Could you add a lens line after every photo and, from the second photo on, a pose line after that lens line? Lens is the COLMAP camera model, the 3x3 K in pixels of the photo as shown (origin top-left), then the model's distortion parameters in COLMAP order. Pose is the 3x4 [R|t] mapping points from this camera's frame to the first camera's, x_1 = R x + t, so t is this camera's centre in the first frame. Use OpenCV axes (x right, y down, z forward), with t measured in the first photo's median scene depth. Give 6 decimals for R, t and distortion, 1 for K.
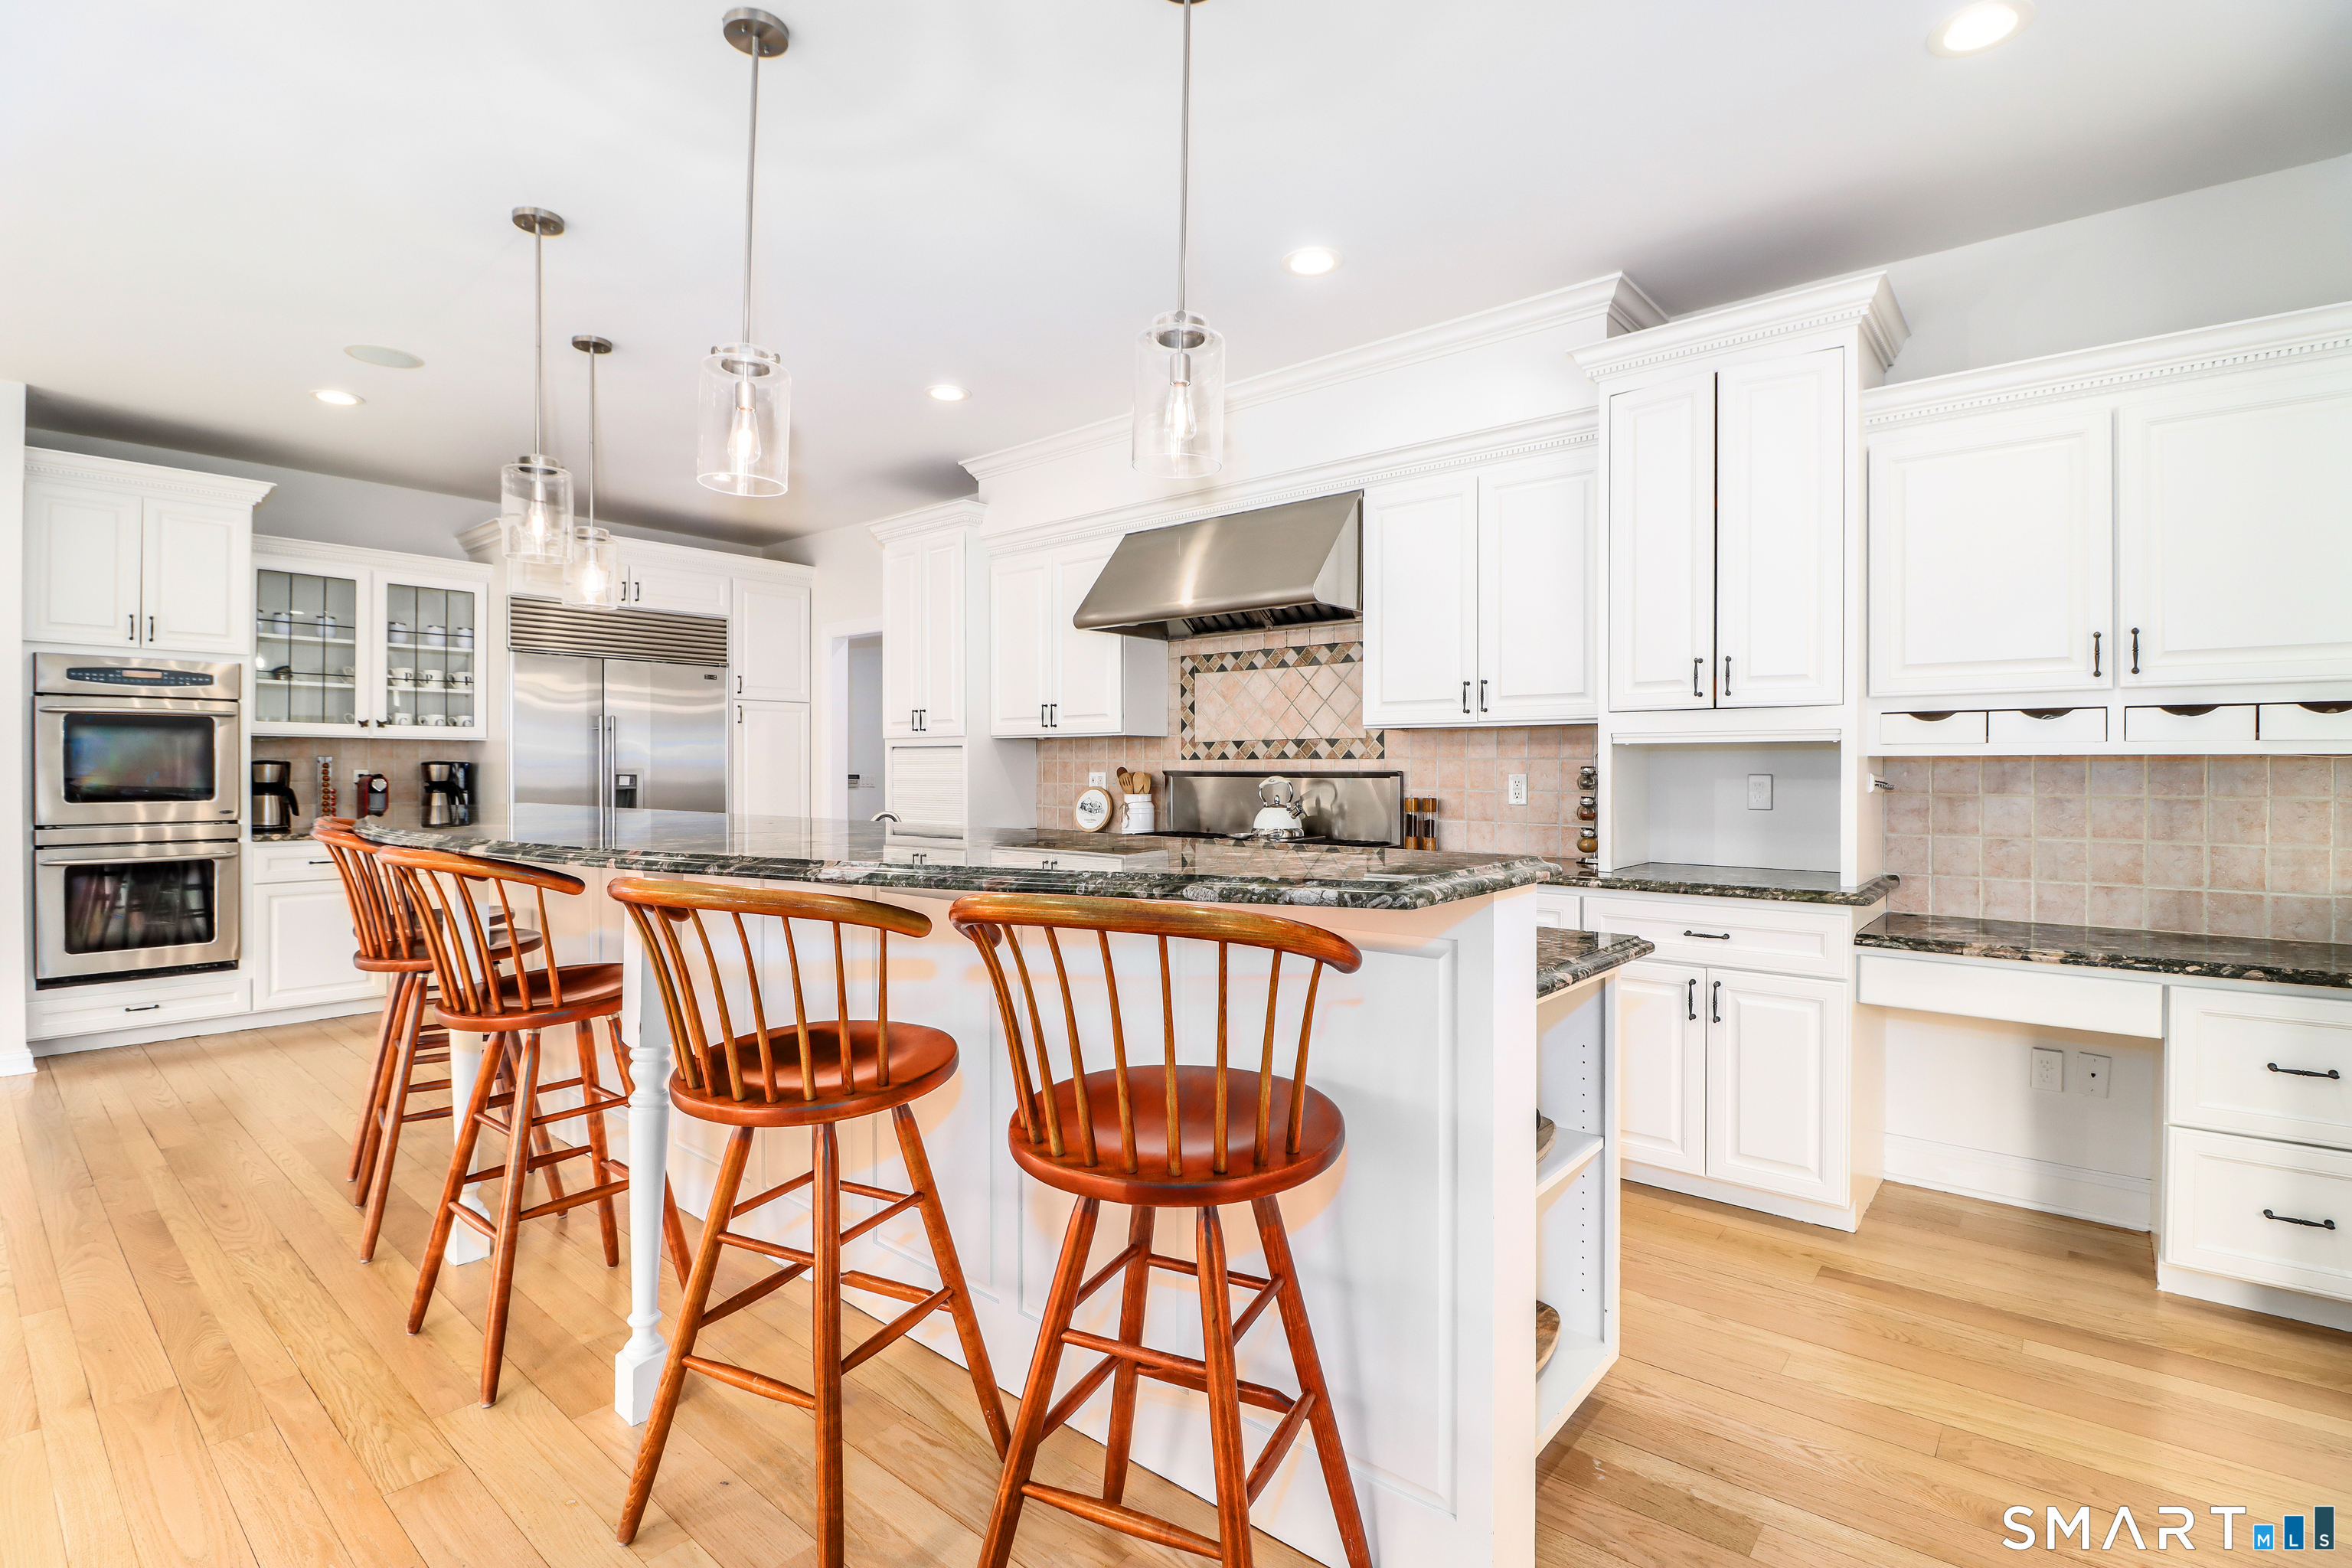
lens RADIAL K [[1086.7, 0, 1168.7], [0, 1086.7, 776.5], [0, 0, 1]] dist [-0.021361, -0.000668]
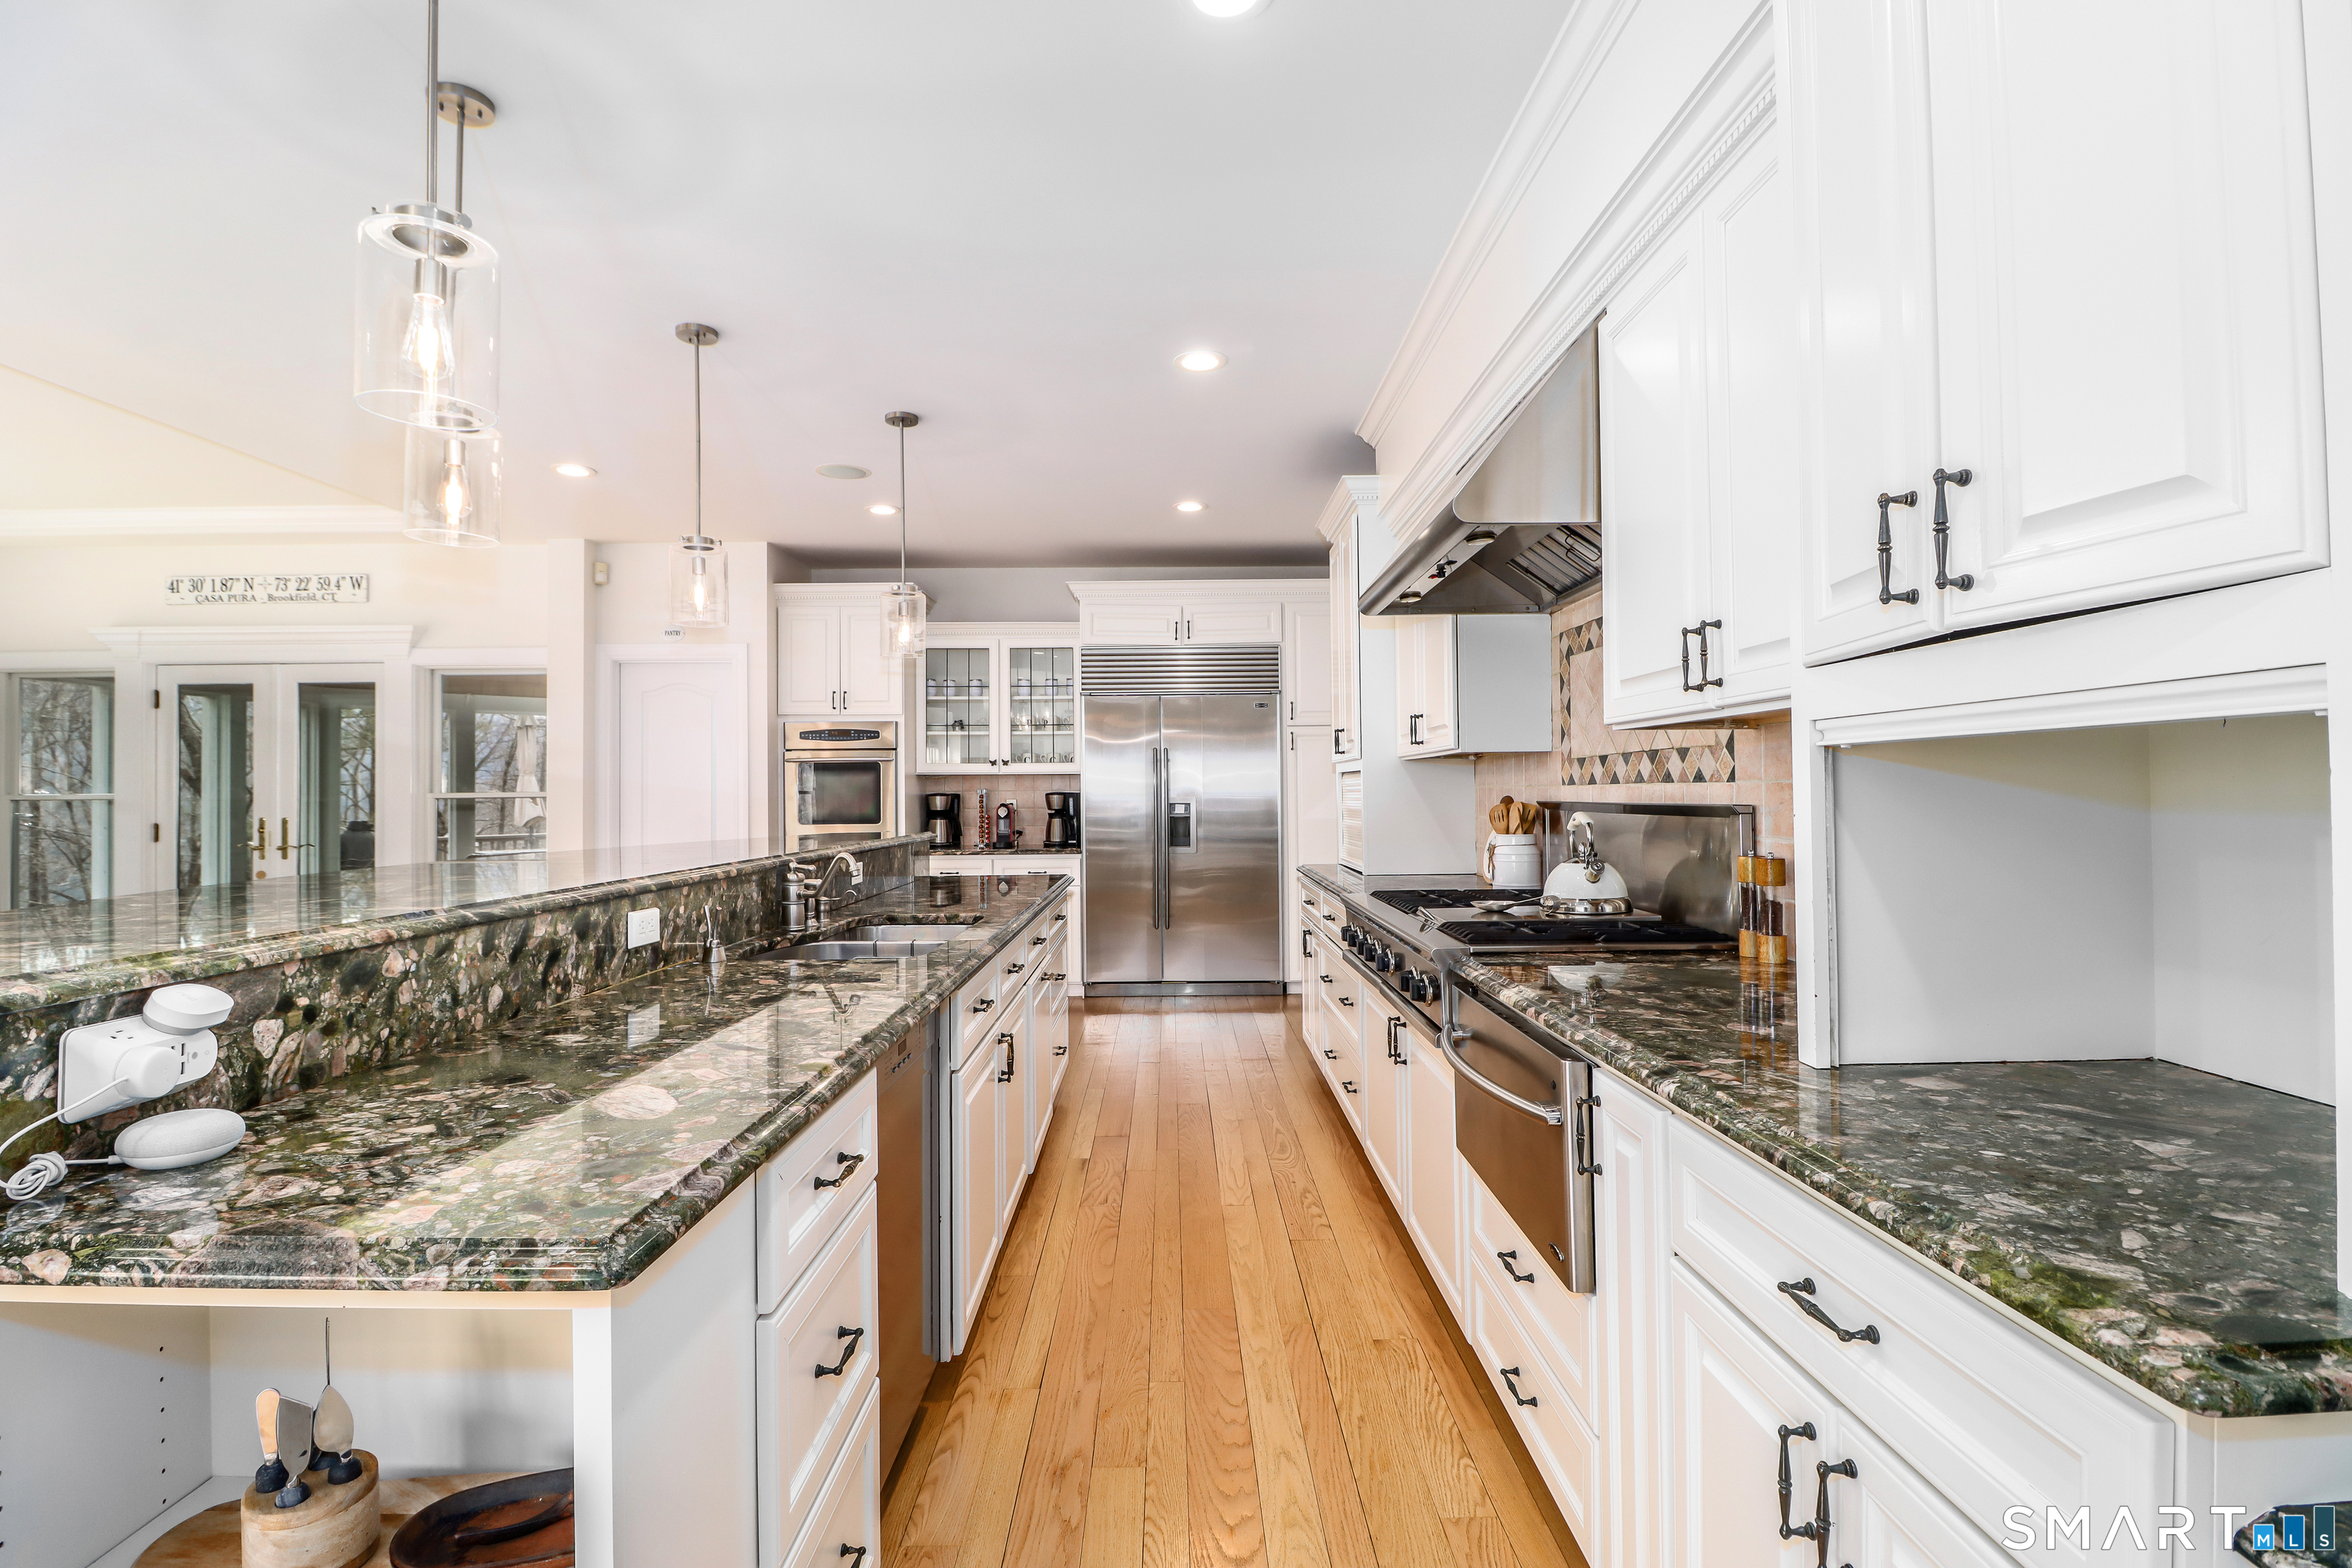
lens RADIAL K [[1086.7, 0, 1169.4], [0, 1086.7, 789.8], [0, 0, 1]] dist [-0.021361, -0.000668]
pose [[0.649348, -0.008235, -0.760447, 0.348829], [0.002919, 0.999961, -0.008336, -0.007171], [0.760486, 0.003193, 0.649347, 0.353168]]
